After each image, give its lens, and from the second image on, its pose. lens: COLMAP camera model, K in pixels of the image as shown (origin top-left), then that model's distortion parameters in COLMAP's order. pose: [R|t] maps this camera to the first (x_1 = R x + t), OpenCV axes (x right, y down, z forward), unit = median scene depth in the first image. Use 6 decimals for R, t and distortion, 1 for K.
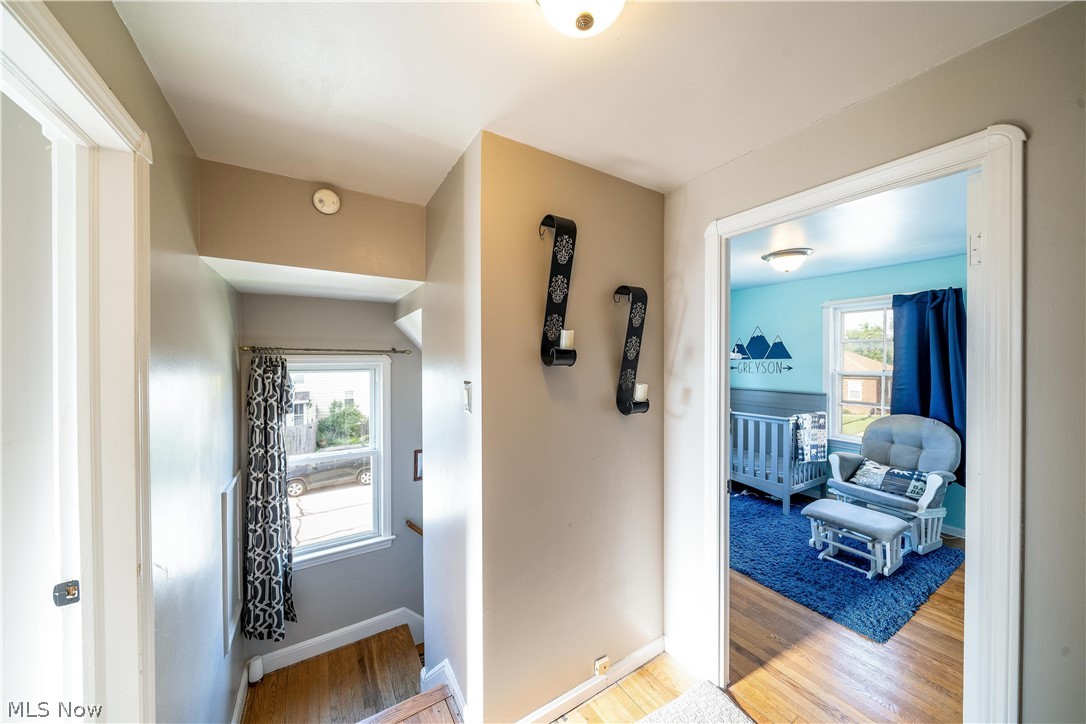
lens RADIAL K [[370.5, 0, 545.4], [0, 370.5, 363.1], [0, 0, 1]] dist [-0.008910, 0.000341]
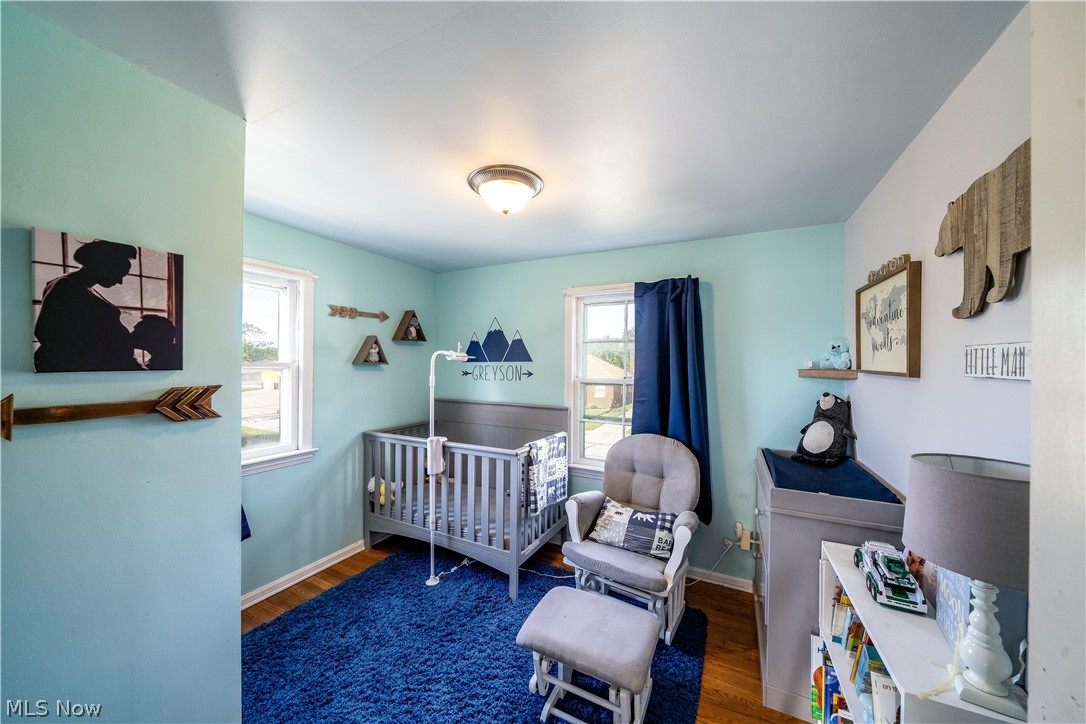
lens RADIAL K [[370.5, 0, 545.4], [0, 370.5, 363.1], [0, 0, 1]] dist [-0.008910, 0.000341]
pose [[0.851986, 0.011507, 0.523437, 0.348938], [-0.007951, 0.999928, -0.009041, -0.002493], [-0.523503, 0.003541, 0.852016, 0.402808]]
